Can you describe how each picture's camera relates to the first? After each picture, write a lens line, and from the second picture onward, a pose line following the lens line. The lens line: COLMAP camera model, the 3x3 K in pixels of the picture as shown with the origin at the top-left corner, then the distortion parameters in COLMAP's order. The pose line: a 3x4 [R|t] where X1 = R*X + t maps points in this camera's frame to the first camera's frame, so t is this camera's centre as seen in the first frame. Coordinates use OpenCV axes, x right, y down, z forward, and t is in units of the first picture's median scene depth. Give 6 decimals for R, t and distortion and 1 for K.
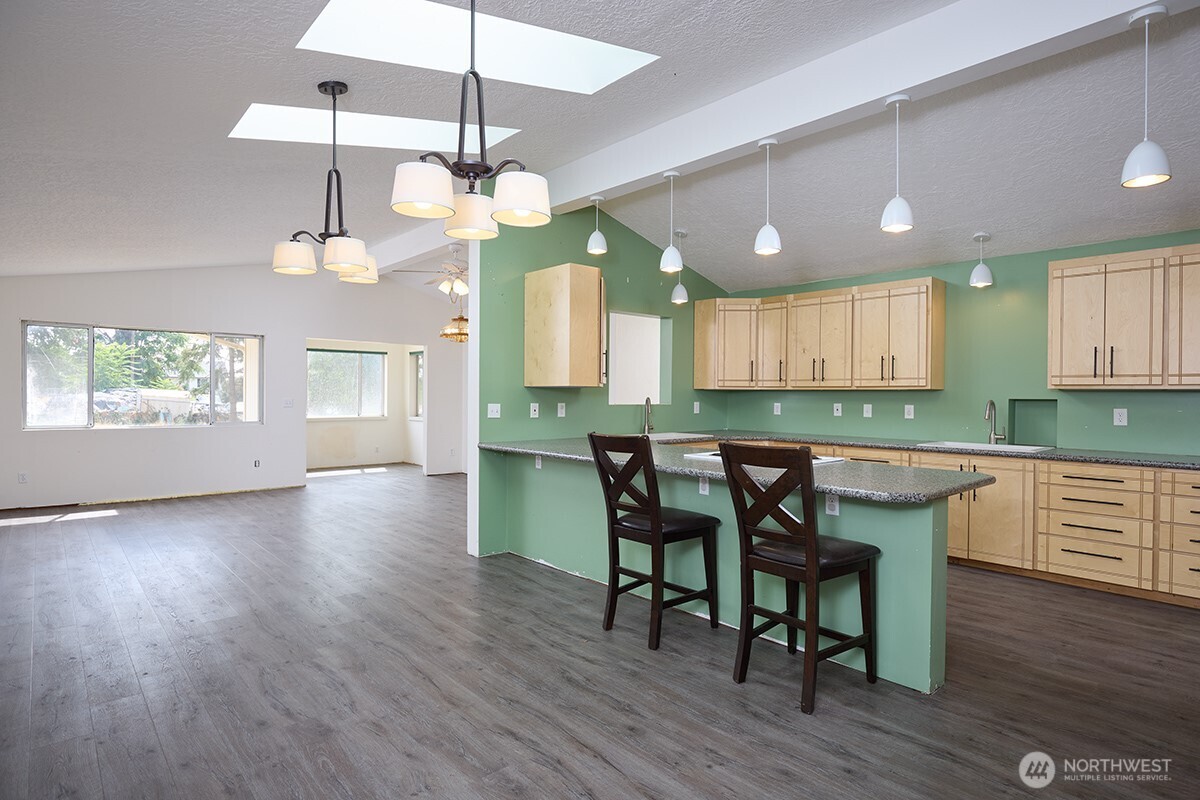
lens RADIAL K [[634.7, 0, 607.9], [0, 634.7, 399.7], [0, 0, 1]] dist [-0.021983, 0.002721]
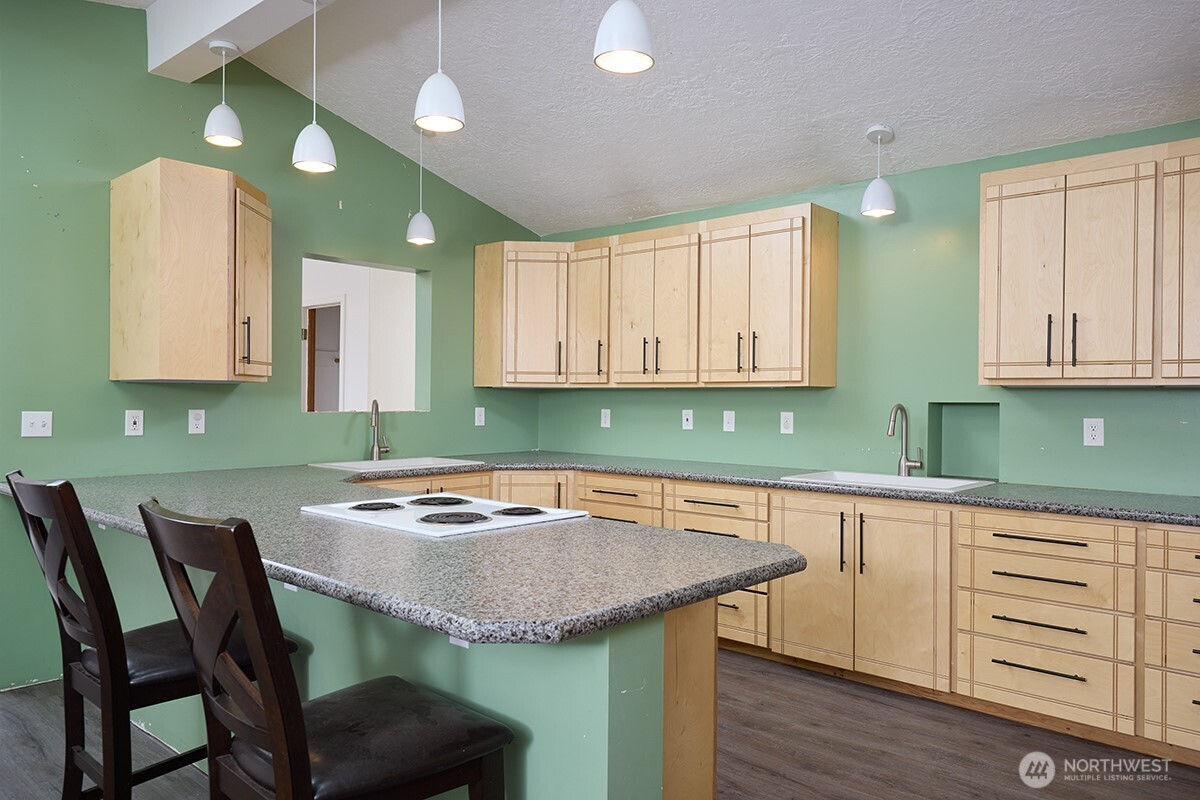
lens RADIAL K [[838.1, 0, 610.0], [0, 838.1, 400.4], [0, 0, 1]] dist [0.009879, -0.005528]
pose [[0.994458, -0.000180, 0.105136, 0.275668], [0.000633, 0.999991, -0.004278, 0.000322], [-0.105134, 0.004320, 0.994449, 0.248457]]
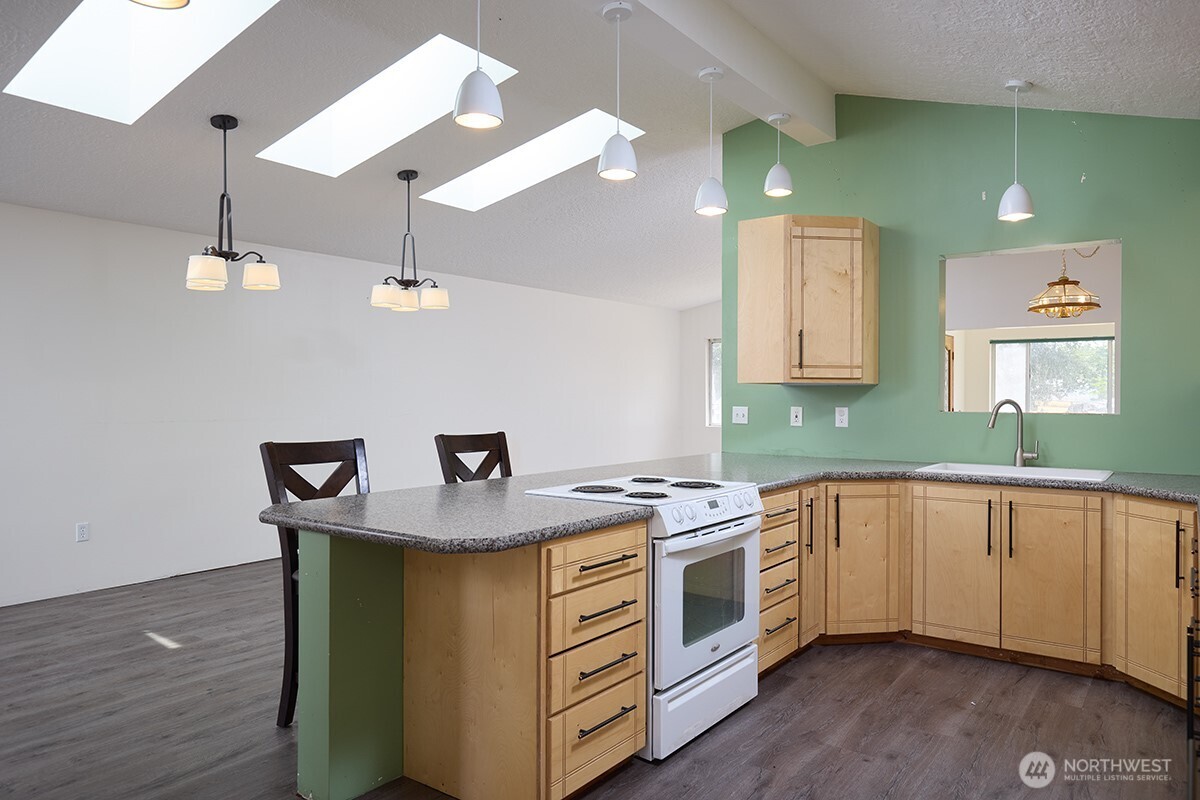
lens RADIAL K [[802.6, 0, 608.3], [0, 802.6, 401.0], [0, 0, 1]] dist [0.001368, 0.002183]
pose [[0.205562, 0.000901, -0.978644, 0.922216], [-0.010527, 0.999944, -0.001291, 0.002916], [0.978587, 0.010567, 0.205560, 0.707400]]
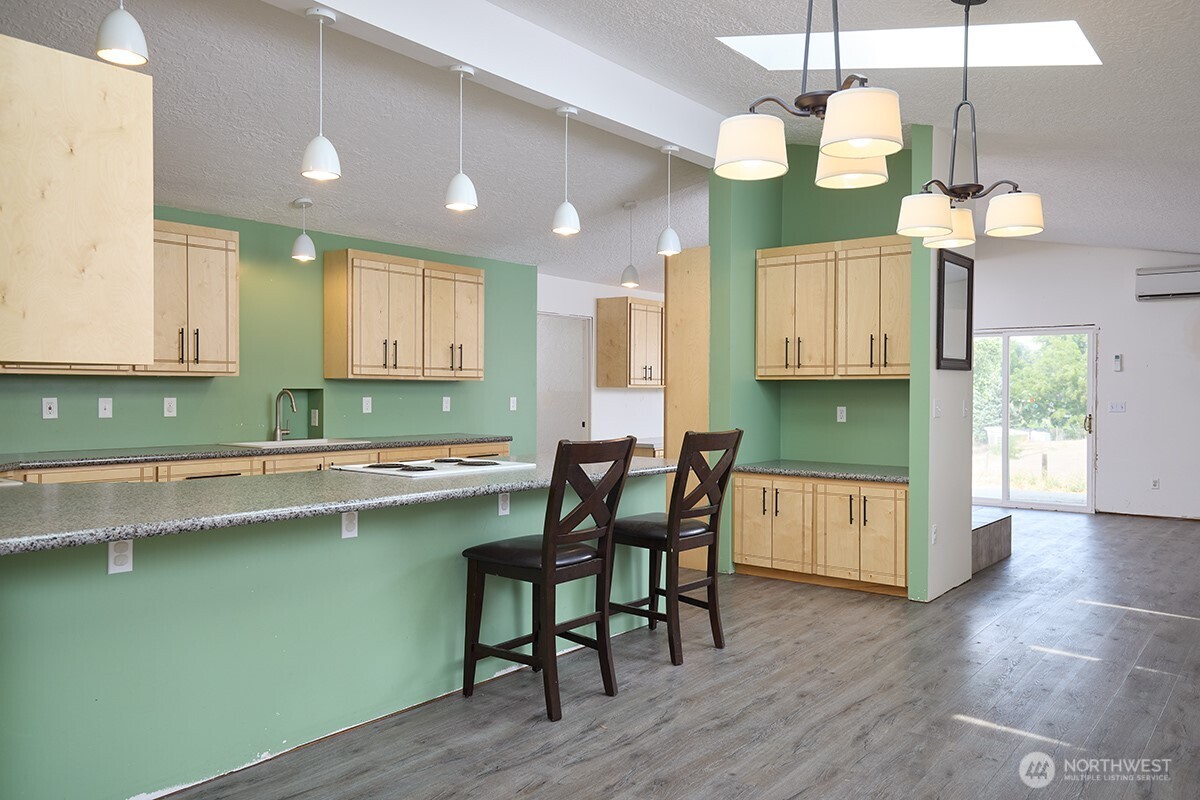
lens RADIAL K [[889.7, 0, 610.9], [0, 889.7, 398.8], [0, 0, 1]] dist [0.019208, -0.000623]
pose [[-0.171833, -0.017611, 0.984969, -0.773176], [0.001858, 0.999833, 0.018201, -0.010027], [-0.985124, 0.004958, -0.171772, 0.868953]]
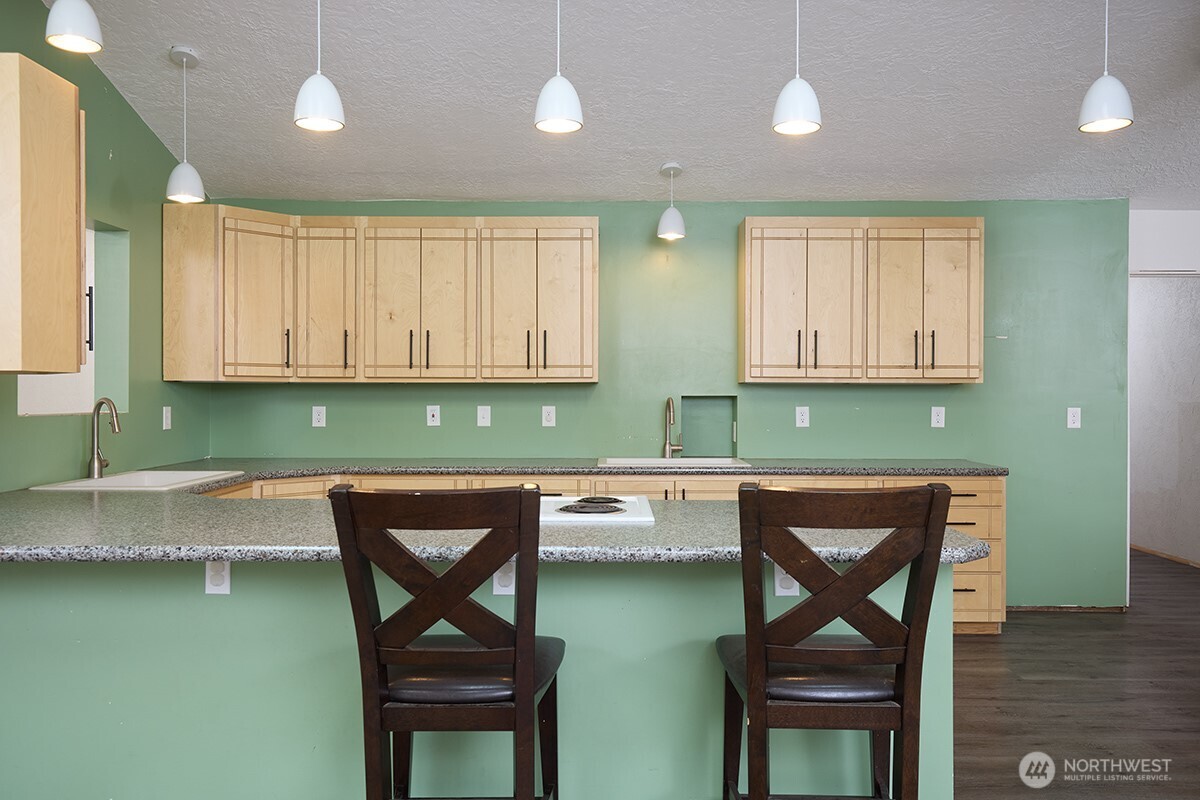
lens RADIAL K [[939.8, 0, 607.5], [0, 939.8, 396.9], [0, 0, 1]] dist [0.024928, -0.007136]
pose [[0.668021, -0.007955, 0.744100, -0.277957], [0.009416, 0.999953, 0.002236, -0.003765], [-0.744083, 0.005513, 0.668065, 0.372759]]
